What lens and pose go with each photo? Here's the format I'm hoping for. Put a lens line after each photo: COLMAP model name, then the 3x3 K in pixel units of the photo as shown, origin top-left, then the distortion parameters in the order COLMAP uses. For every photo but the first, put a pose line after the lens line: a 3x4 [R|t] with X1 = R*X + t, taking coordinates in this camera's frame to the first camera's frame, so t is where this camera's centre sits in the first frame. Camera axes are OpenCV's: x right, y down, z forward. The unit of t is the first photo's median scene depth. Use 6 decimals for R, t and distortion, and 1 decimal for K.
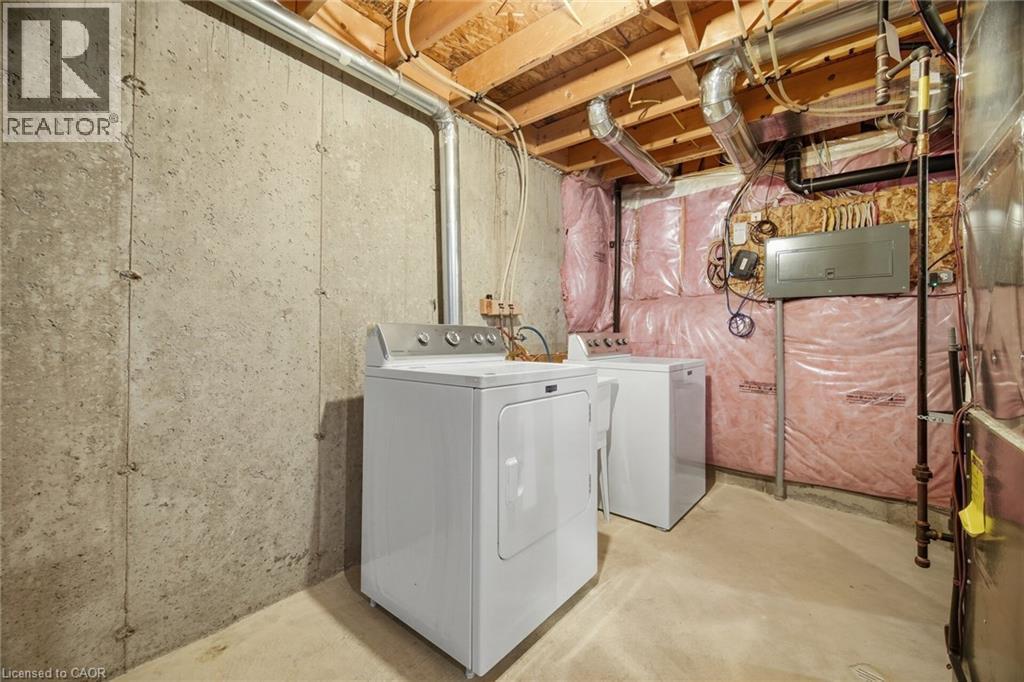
lens RADIAL K [[416.7, 0, 501.7], [0, 416.7, 328.2], [0, 0, 1]] dist [-0.006287, 0.000364]
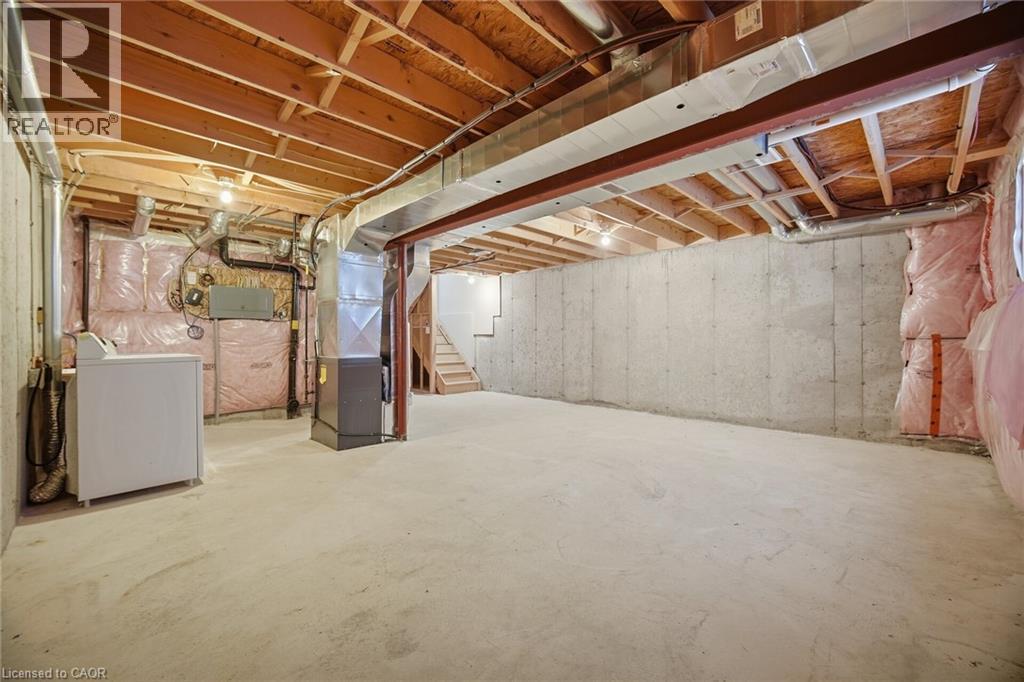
lens RADIAL K [[416.7, 0, 507.7], [0, 416.7, 339.3], [0, 0, 1]] dist [-0.006287, 0.000364]
pose [[0.080638, -0.009938, 0.996694, -1.092528], [-0.009643, 0.999896, 0.010750, -0.008792], [-0.996697, -0.010478, 0.080534, -0.456892]]
